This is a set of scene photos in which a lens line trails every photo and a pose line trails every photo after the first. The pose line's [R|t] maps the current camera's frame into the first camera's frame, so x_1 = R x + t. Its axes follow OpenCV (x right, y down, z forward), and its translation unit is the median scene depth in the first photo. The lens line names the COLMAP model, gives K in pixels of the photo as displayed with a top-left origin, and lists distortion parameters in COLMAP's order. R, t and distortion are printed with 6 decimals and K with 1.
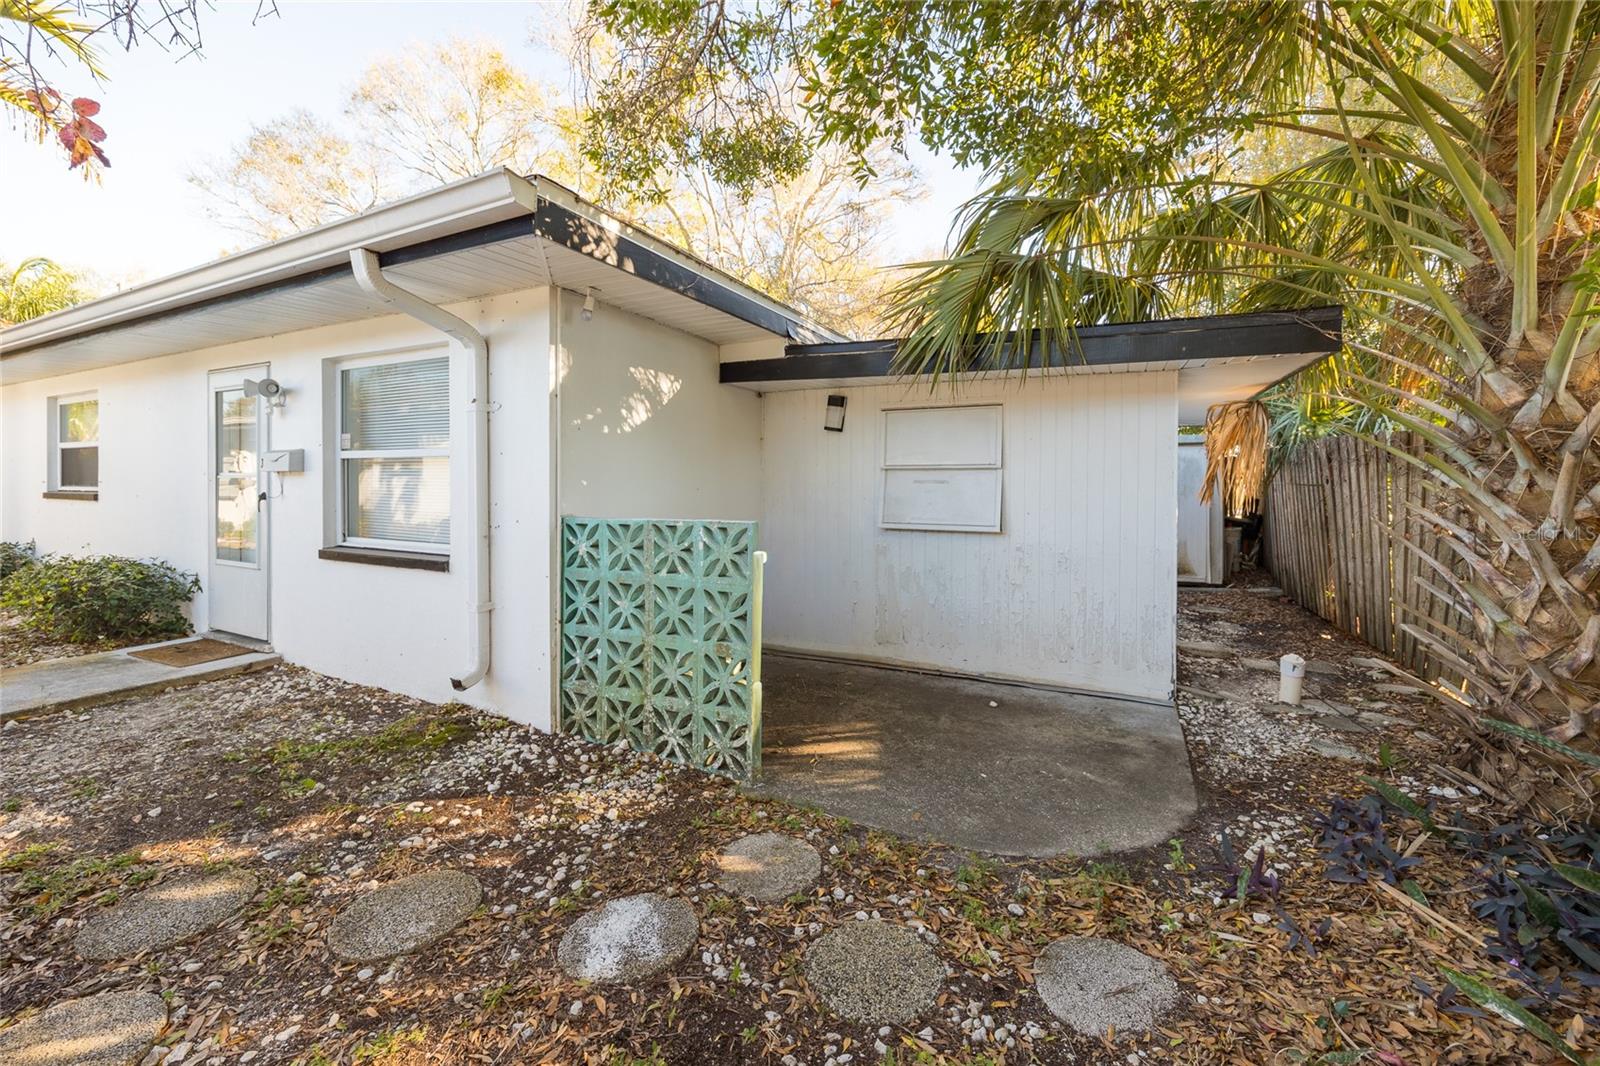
lens RADIAL K [[647.8, 0, 801.2], [0, 647.8, 482.5], [0, 0, 1]] dist [-0.002012, -0.000021]
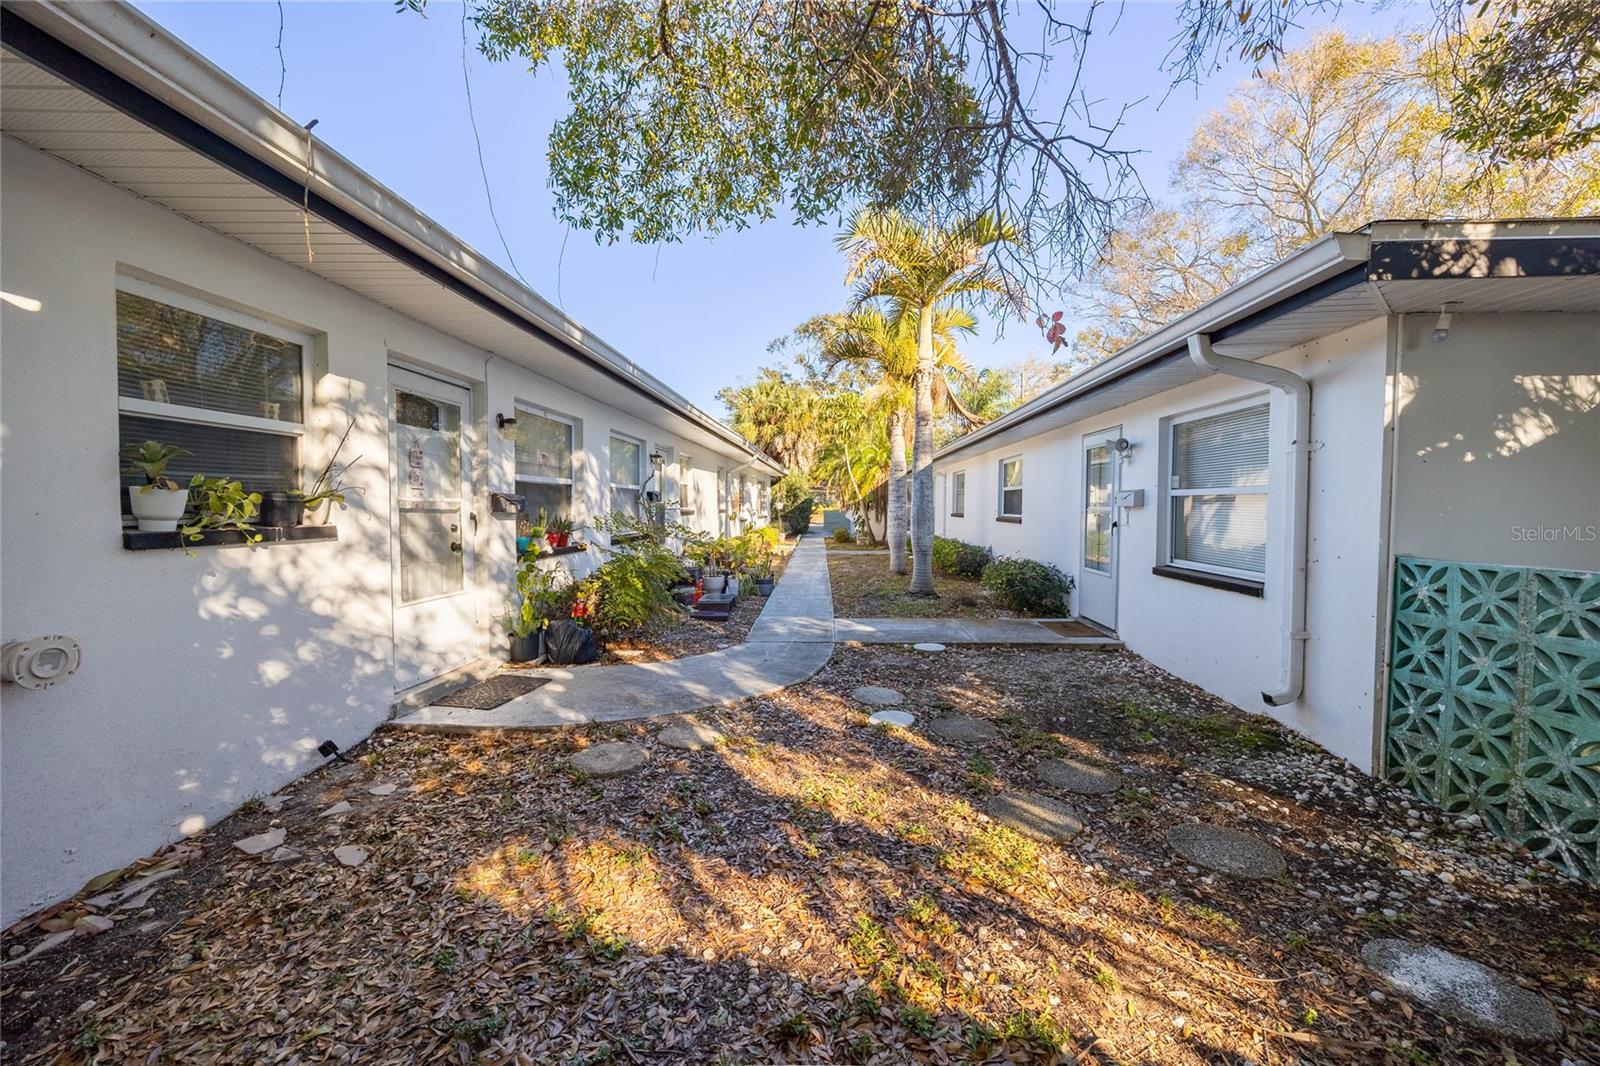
lens RADIAL K [[620.0, 0, 800.0], [0, 620.0, 533.0], [0, 0, 1]] dist [-0.002602, -0.000199]
pose [[0.419662, 0.040479, -0.906778, 0.088004], [-0.001435, 0.999033, 0.043933, -0.020176], [0.907679, -0.017135, 0.419314, -0.179056]]
